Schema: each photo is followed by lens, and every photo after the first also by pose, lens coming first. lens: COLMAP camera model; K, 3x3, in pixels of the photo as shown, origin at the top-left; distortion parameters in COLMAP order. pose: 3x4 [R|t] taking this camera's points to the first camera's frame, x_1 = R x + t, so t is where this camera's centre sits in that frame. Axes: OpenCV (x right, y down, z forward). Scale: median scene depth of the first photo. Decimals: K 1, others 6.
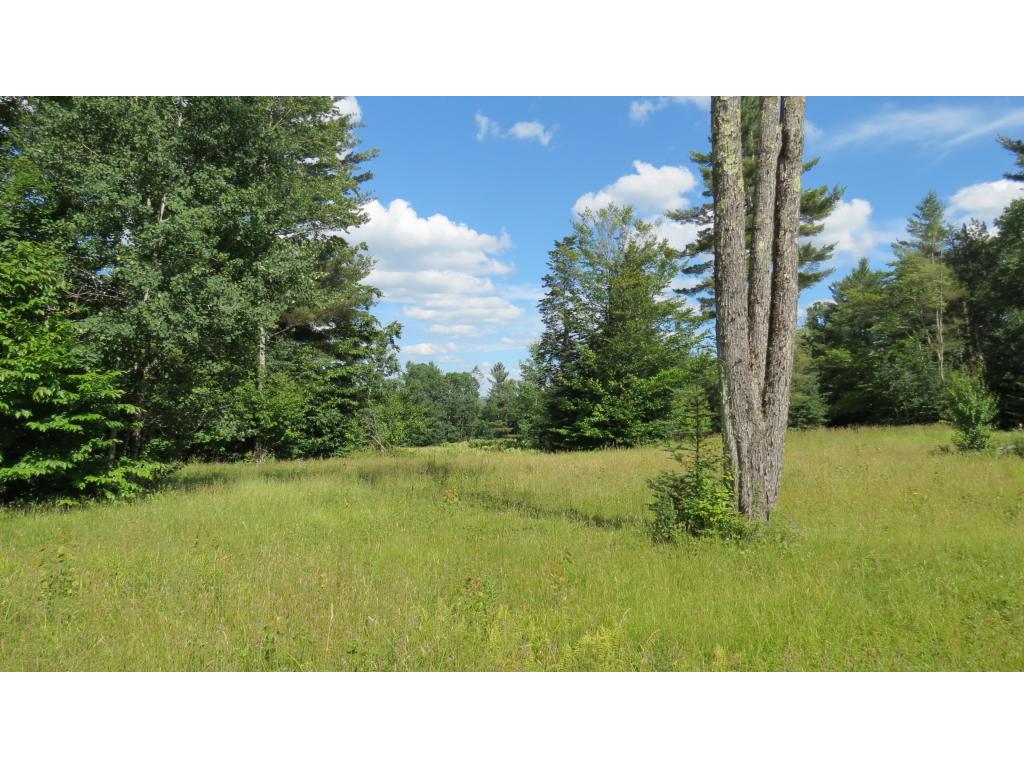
lens RADIAL K [[732.2, 0, 512.0], [0, 732.2, 384.0], [0, 0, 1]] dist [-0.006453, 0.000500]
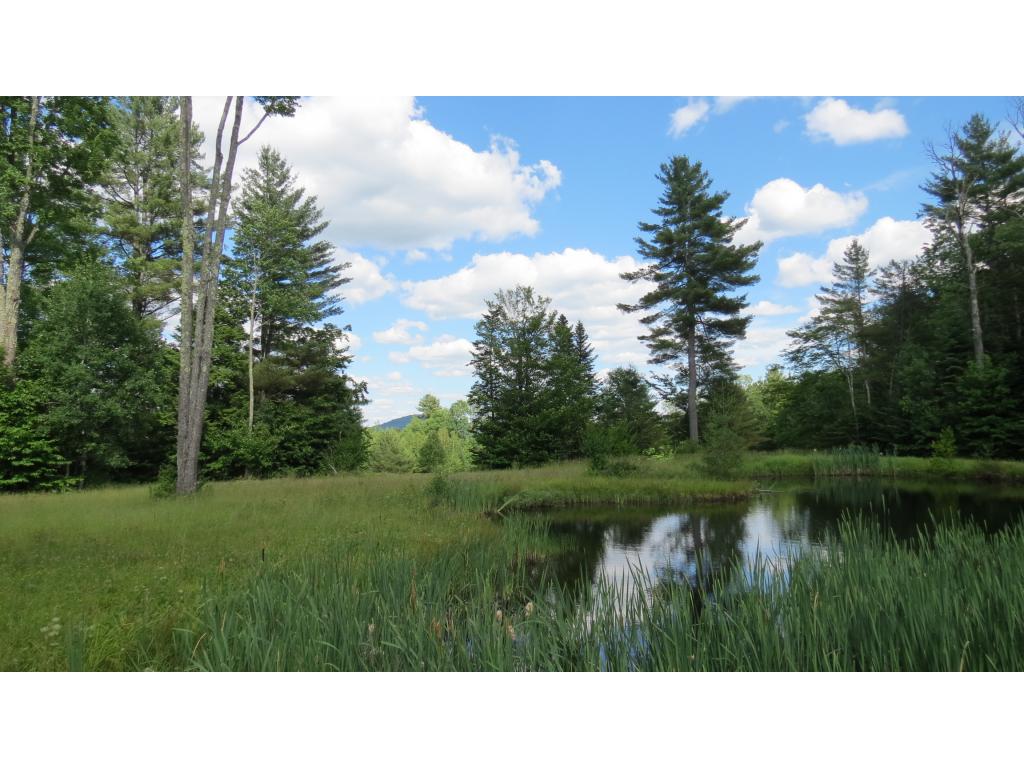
lens RADIAL K [[732.2, 0, 512.0], [0, 732.2, 384.0], [0, 0, 1]] dist [-0.006453, 0.000500]
pose [[0.963944, -0.037934, -0.263387, 0.388951], [0.029026, 0.998870, -0.037633, -0.016336], [0.264517, 0.028631, 0.963956, -0.221639]]
